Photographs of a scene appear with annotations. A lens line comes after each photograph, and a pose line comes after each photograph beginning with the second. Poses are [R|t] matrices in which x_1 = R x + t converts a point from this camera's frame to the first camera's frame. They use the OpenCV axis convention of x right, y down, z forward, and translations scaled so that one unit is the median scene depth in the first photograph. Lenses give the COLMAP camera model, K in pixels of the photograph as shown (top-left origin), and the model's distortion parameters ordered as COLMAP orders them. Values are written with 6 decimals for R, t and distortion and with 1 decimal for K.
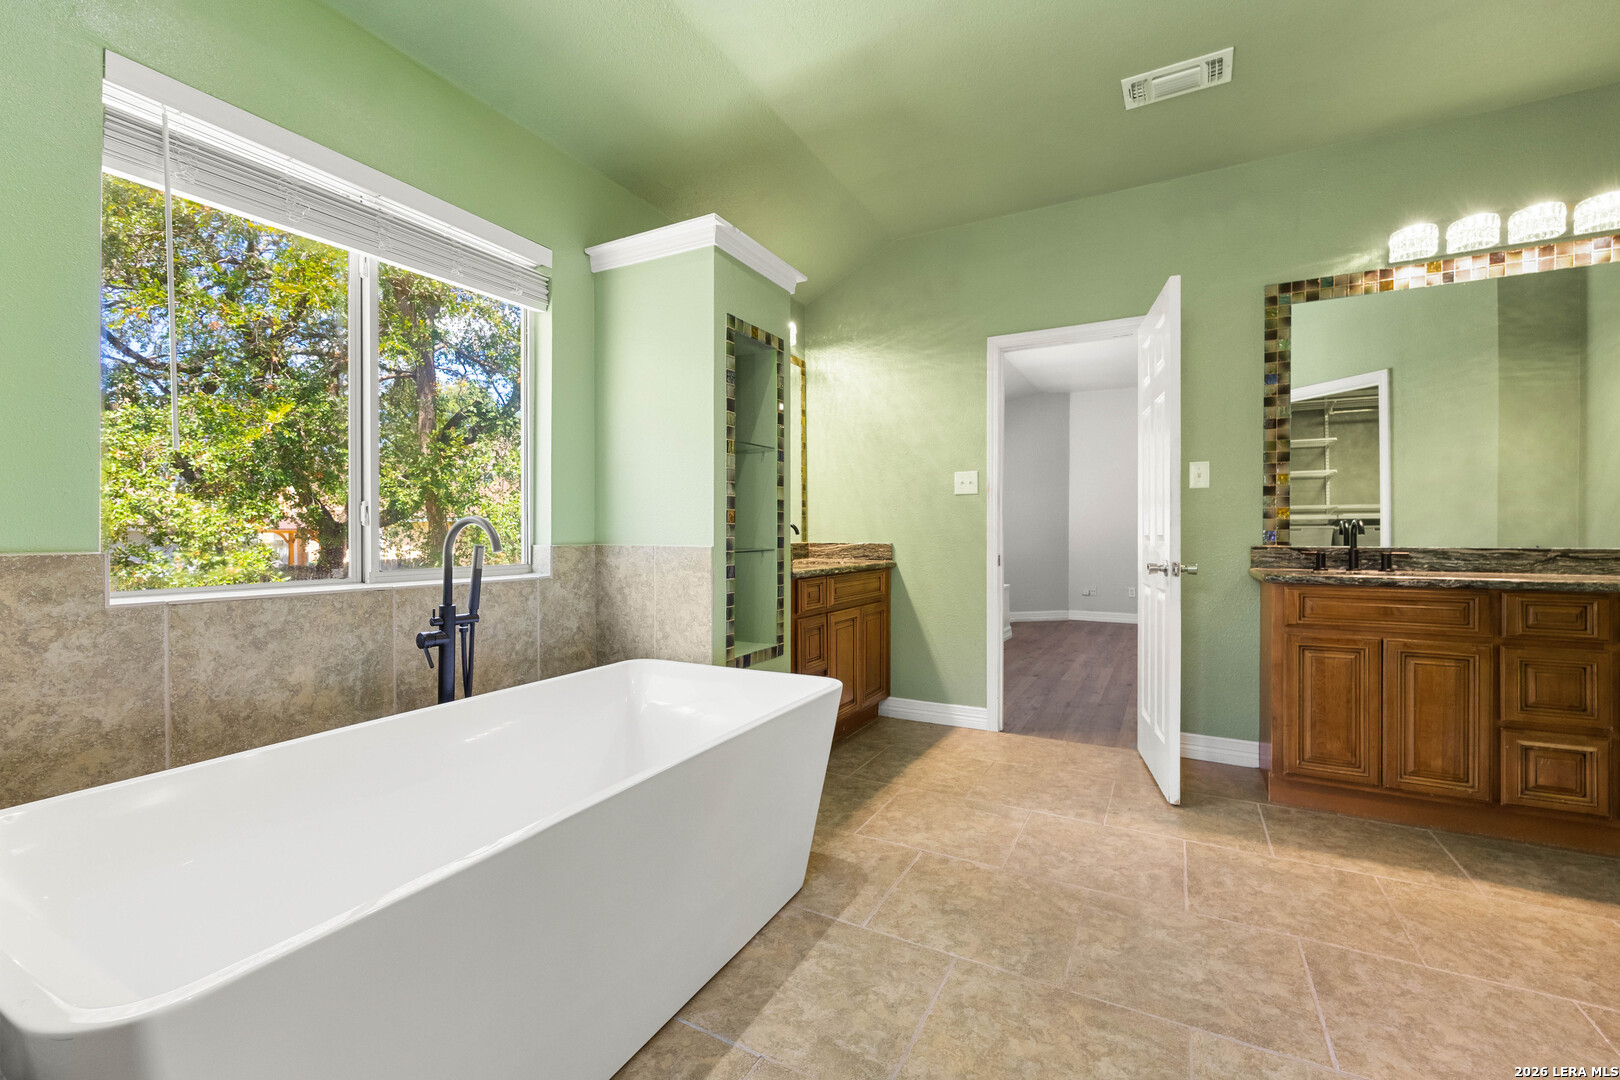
lens RADIAL K [[644.2, 0, 781.0], [0, 644.2, 526.0], [0, 0, 1]] dist [-0.001753, -0.000239]
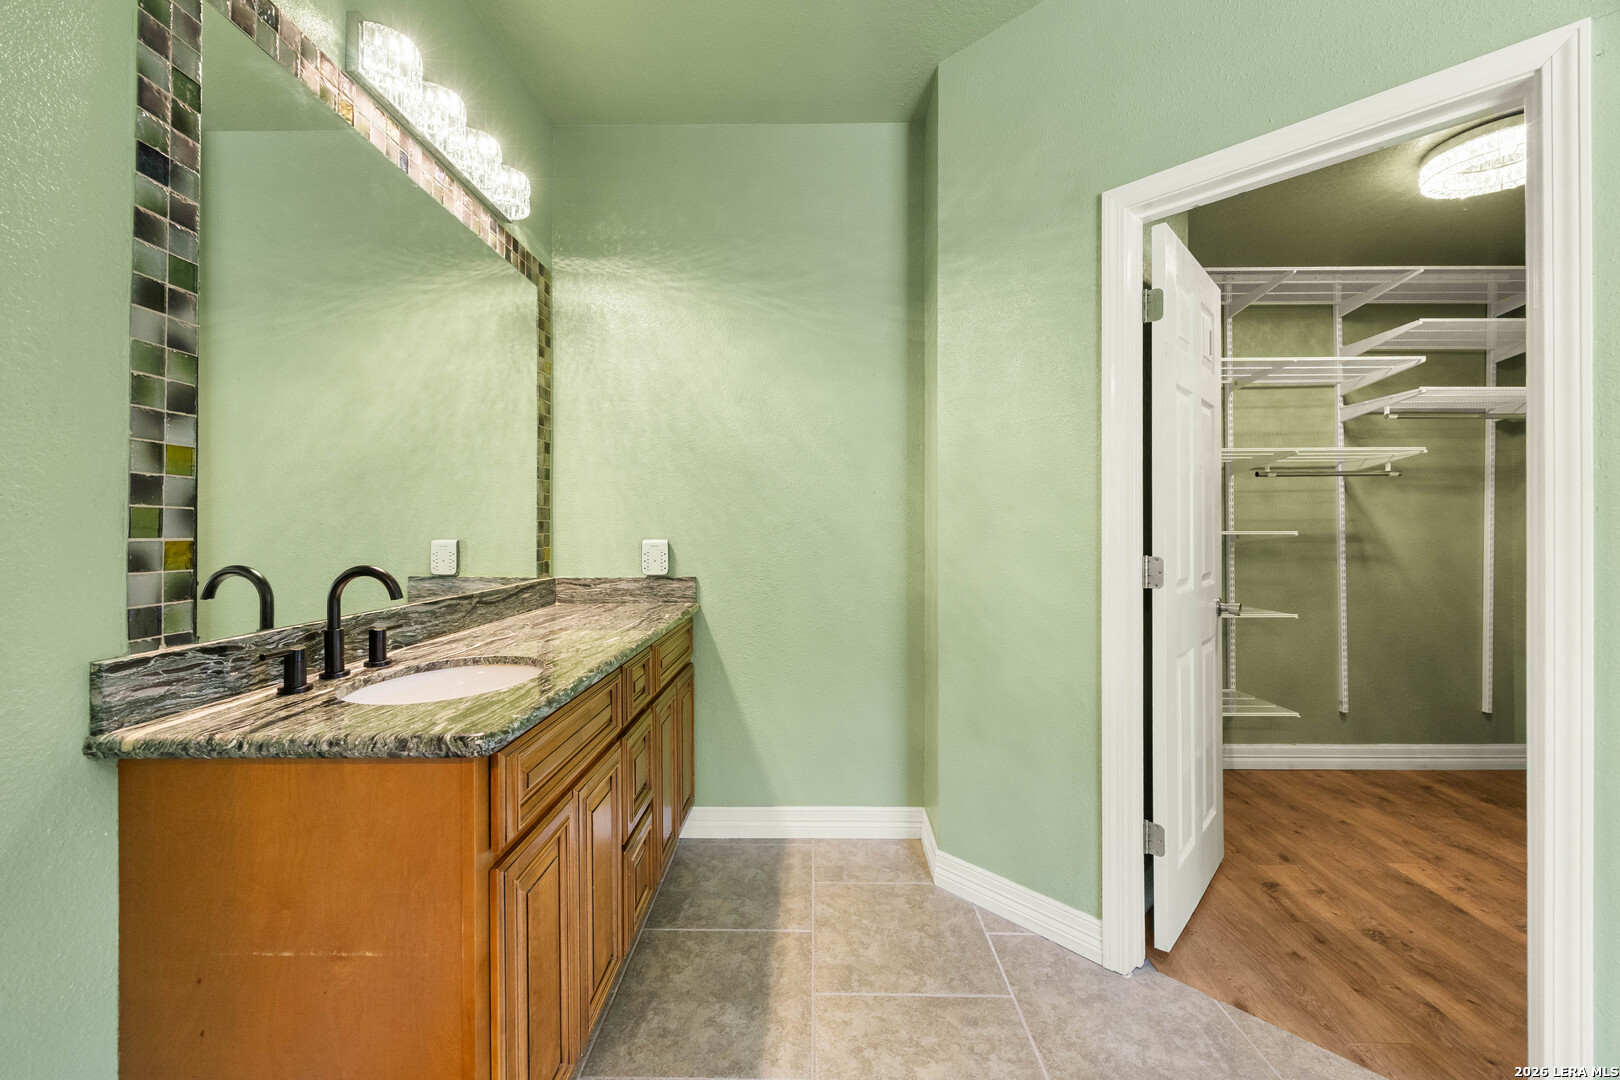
lens RADIAL K [[644.2, 0, 781.0], [0, 644.2, 526.0], [0, 0, 1]] dist [-0.001753, -0.000239]
pose [[-0.492794, 0.001285, 0.870145, 0.324671], [0.000843, 0.999999, -0.001000, -0.038201], [-0.870146, 0.000241, -0.492794, 0.952906]]
